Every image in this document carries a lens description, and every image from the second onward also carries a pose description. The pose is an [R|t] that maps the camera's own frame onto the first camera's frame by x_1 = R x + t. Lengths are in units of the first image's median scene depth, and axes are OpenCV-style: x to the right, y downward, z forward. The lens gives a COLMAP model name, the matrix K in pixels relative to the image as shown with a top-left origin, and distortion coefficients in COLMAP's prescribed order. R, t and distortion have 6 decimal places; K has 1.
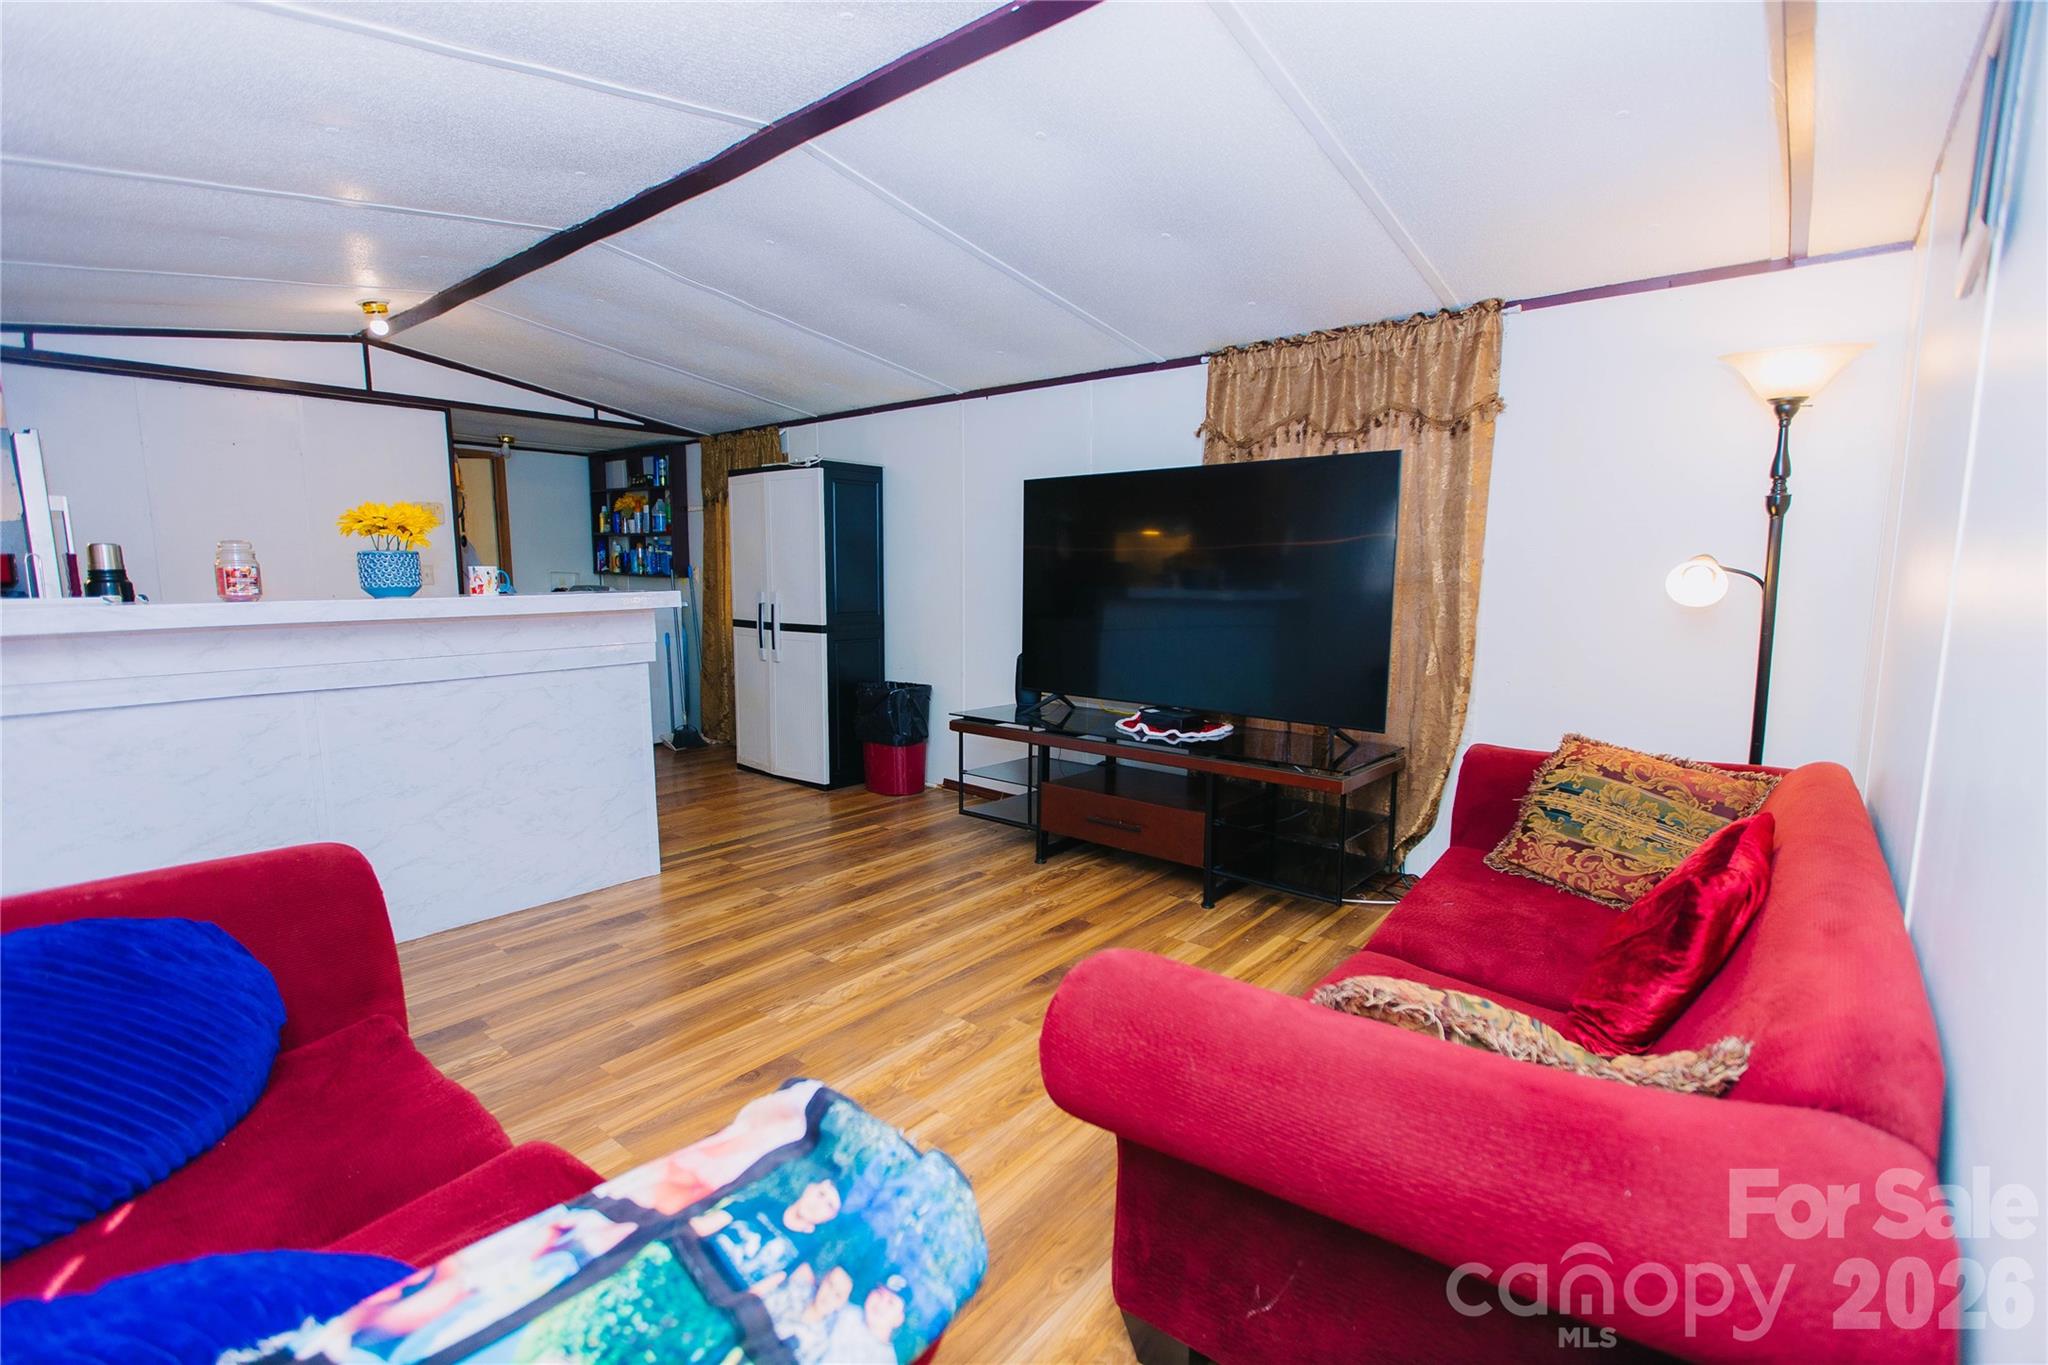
lens RADIAL K [[927.2, 0, 1020.2], [0, 927.2, 683.7], [0, 0, 1]] dist [0.005656, -0.000266]
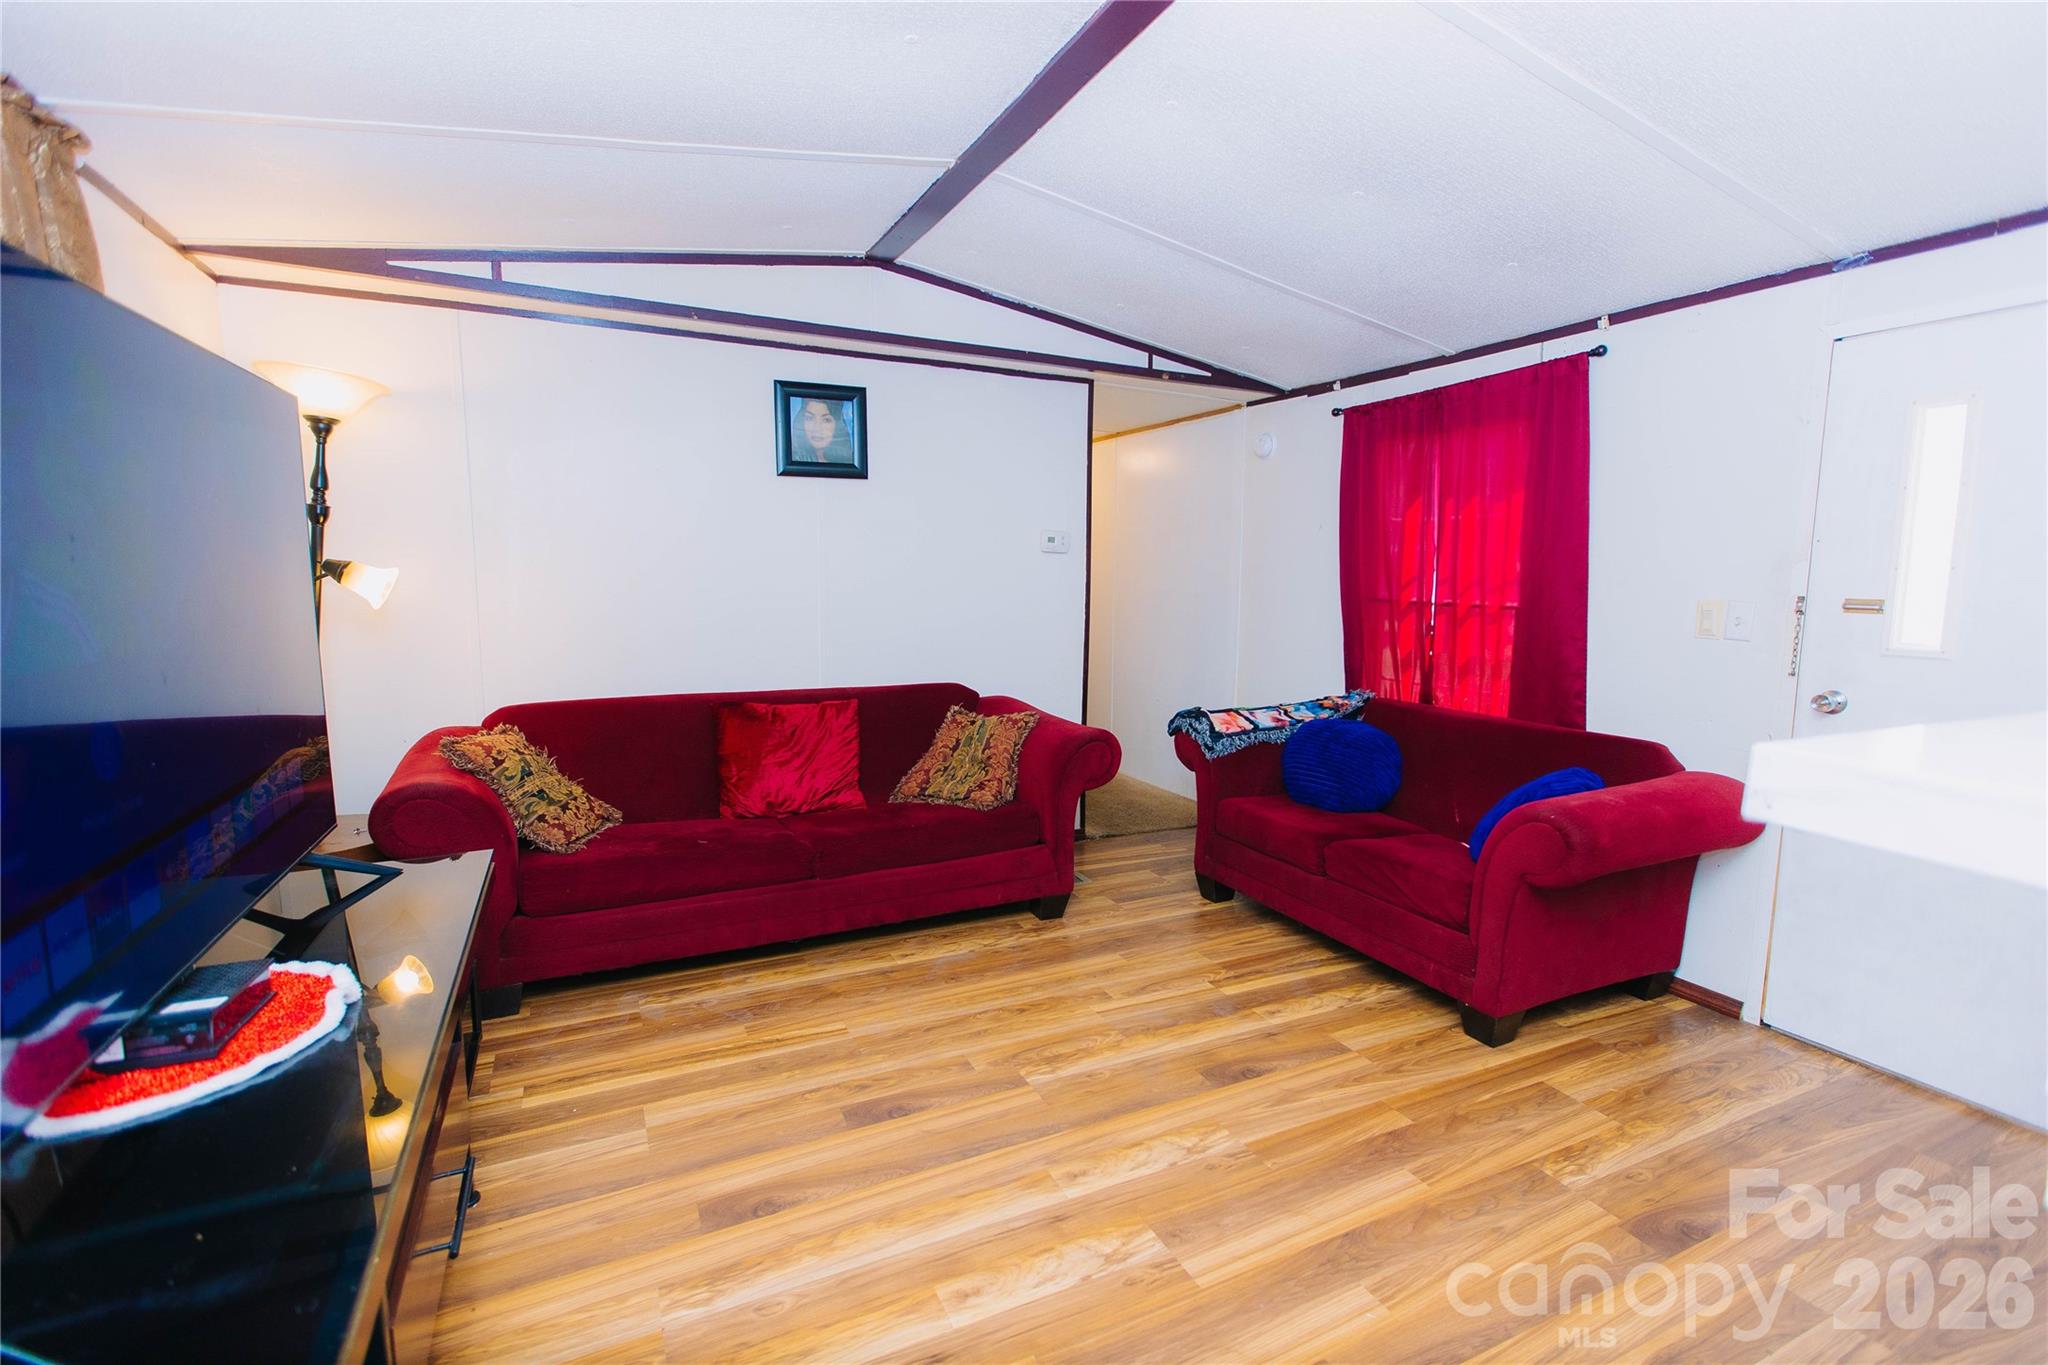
lens RADIAL K [[927.2, 0, 1020.2], [0, 927.2, 683.7], [0, 0, 1]] dist [0.005656, -0.000266]
pose [[-0.910866, -0.067051, 0.407219, -0.393020], [0.033765, 0.971298, 0.235456, -0.230233], [-0.411319, 0.228218, -0.882459, 1.683882]]
